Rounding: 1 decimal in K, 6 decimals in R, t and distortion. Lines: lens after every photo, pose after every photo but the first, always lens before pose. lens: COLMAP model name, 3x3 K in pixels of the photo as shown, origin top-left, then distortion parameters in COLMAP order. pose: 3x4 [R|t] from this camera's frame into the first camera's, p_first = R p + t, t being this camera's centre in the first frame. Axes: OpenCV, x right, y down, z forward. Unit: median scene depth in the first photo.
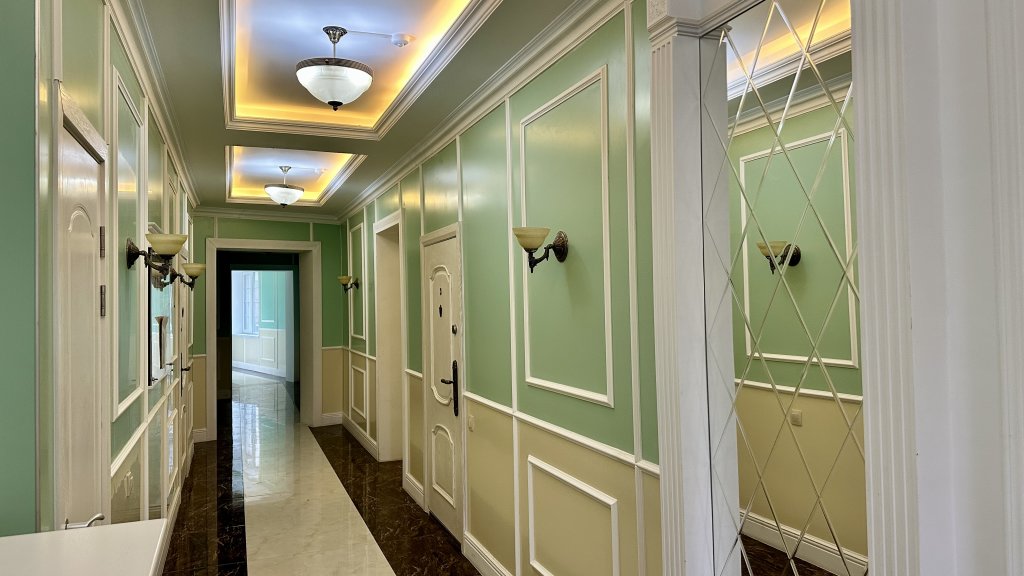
lens RADIAL K [[728.1, 0, 512.0], [0, 728.1, 288.0], [0, 0, 1]] dist [0.084355, -0.108729]
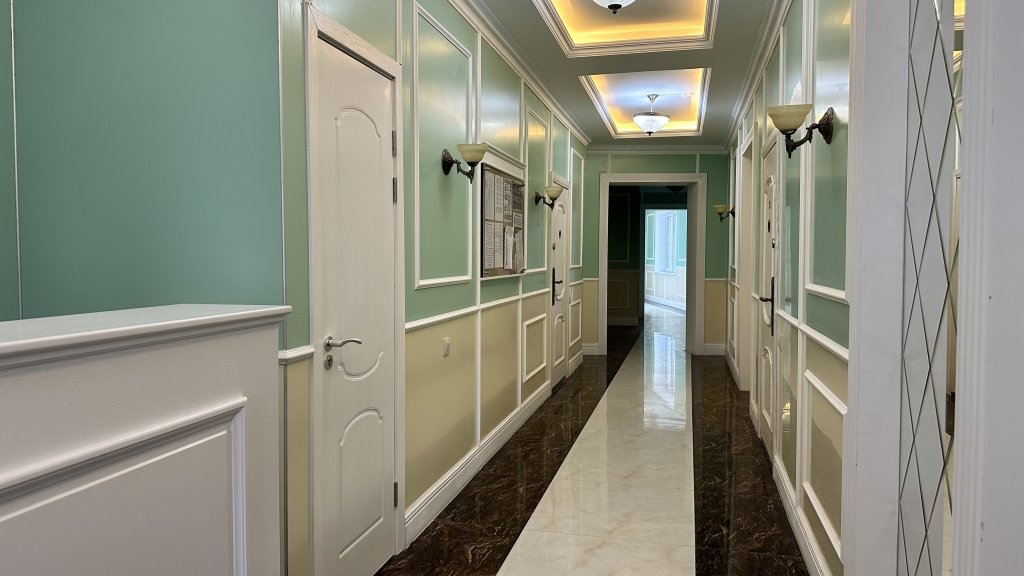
lens RADIAL K [[714.9, 0, 496.7], [0, 714.9, 301.7], [0, 0, 1]] dist [0.079016, -0.000148]
pose [[0.810665, 0.060023, -0.582425, 0.130147], [-0.009569, 0.995957, 0.089320, 0.038344], [0.585432, -0.066835, 0.807962, 0.029648]]
